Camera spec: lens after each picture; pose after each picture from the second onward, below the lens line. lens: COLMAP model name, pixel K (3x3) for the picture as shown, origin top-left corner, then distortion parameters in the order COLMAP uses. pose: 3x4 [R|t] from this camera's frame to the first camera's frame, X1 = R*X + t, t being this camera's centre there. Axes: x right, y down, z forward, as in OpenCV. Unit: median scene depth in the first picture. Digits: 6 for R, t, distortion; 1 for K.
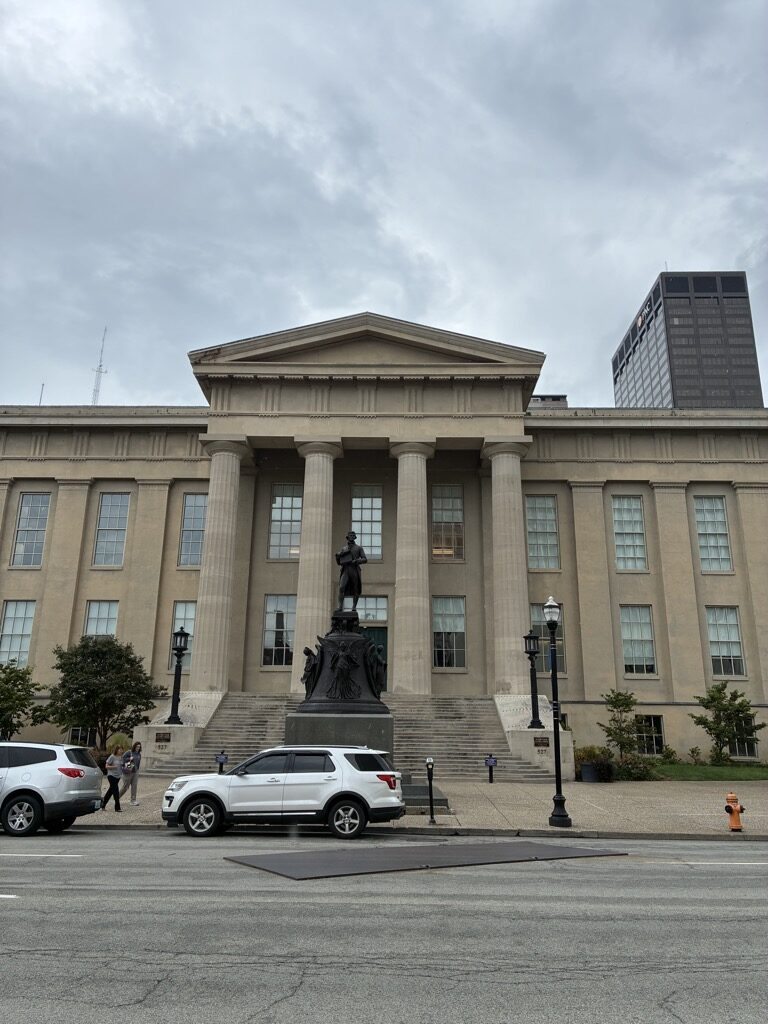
lens RADIAL K [[767.9, 0, 388.9], [0, 767.9, 519.6], [0, 0, 1]] dist [0.037035, -0.012017]
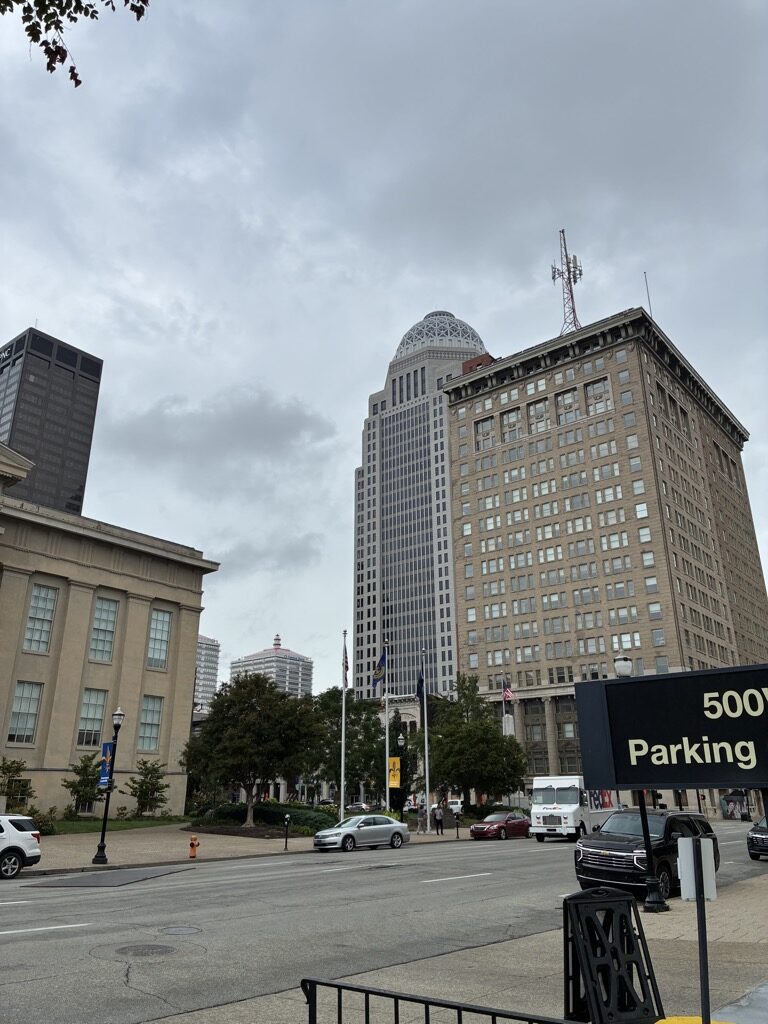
lens RADIAL K [[767.9, 0, 383.7], [0, 767.9, 516.0], [0, 0, 1]] dist [0.037035, -0.012017]
pose [[0.615037, 0.262973, 0.743353, -0.304420], [-0.211650, 0.963208, -0.165634, -0.052566], [-0.759561, -0.055460, 0.648067, -0.154521]]
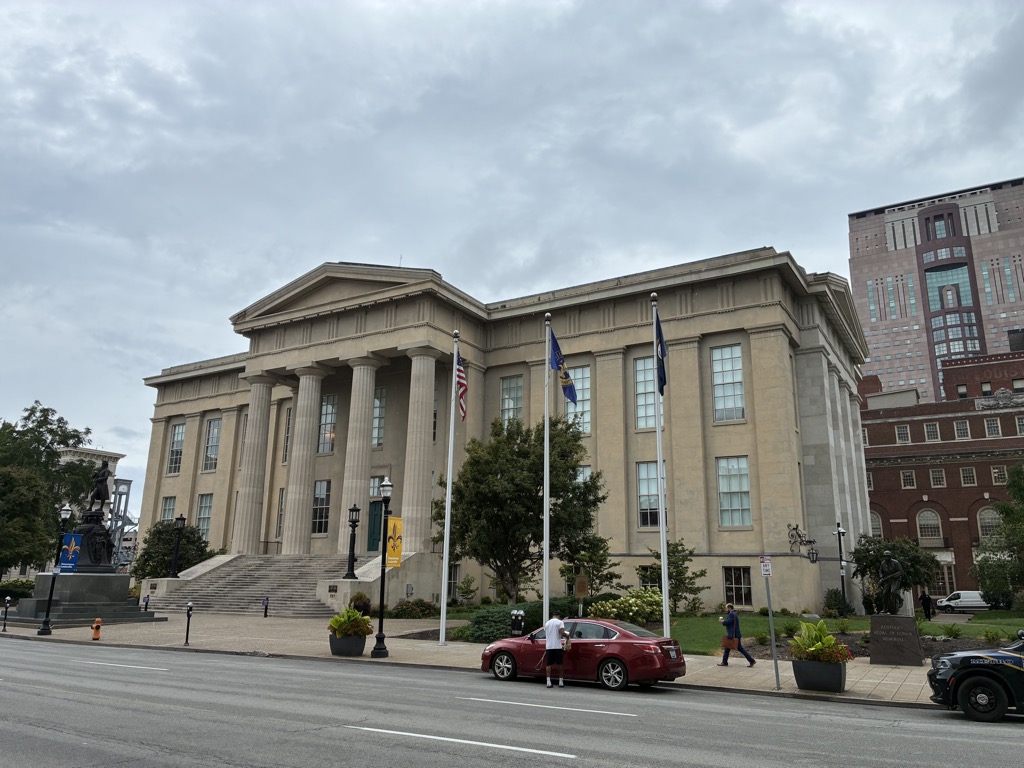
lens RADIAL K [[767.9, 0, 513.0], [0, 767.9, 379.8], [0, 0, 1]] dist [0.037035, -0.012017]
pose [[0.865754, -0.127487, -0.483959, 0.830878], [0.131023, 0.991020, -0.026673, 0.004558], [0.483014, -0.040317, 0.874684, -0.001859]]
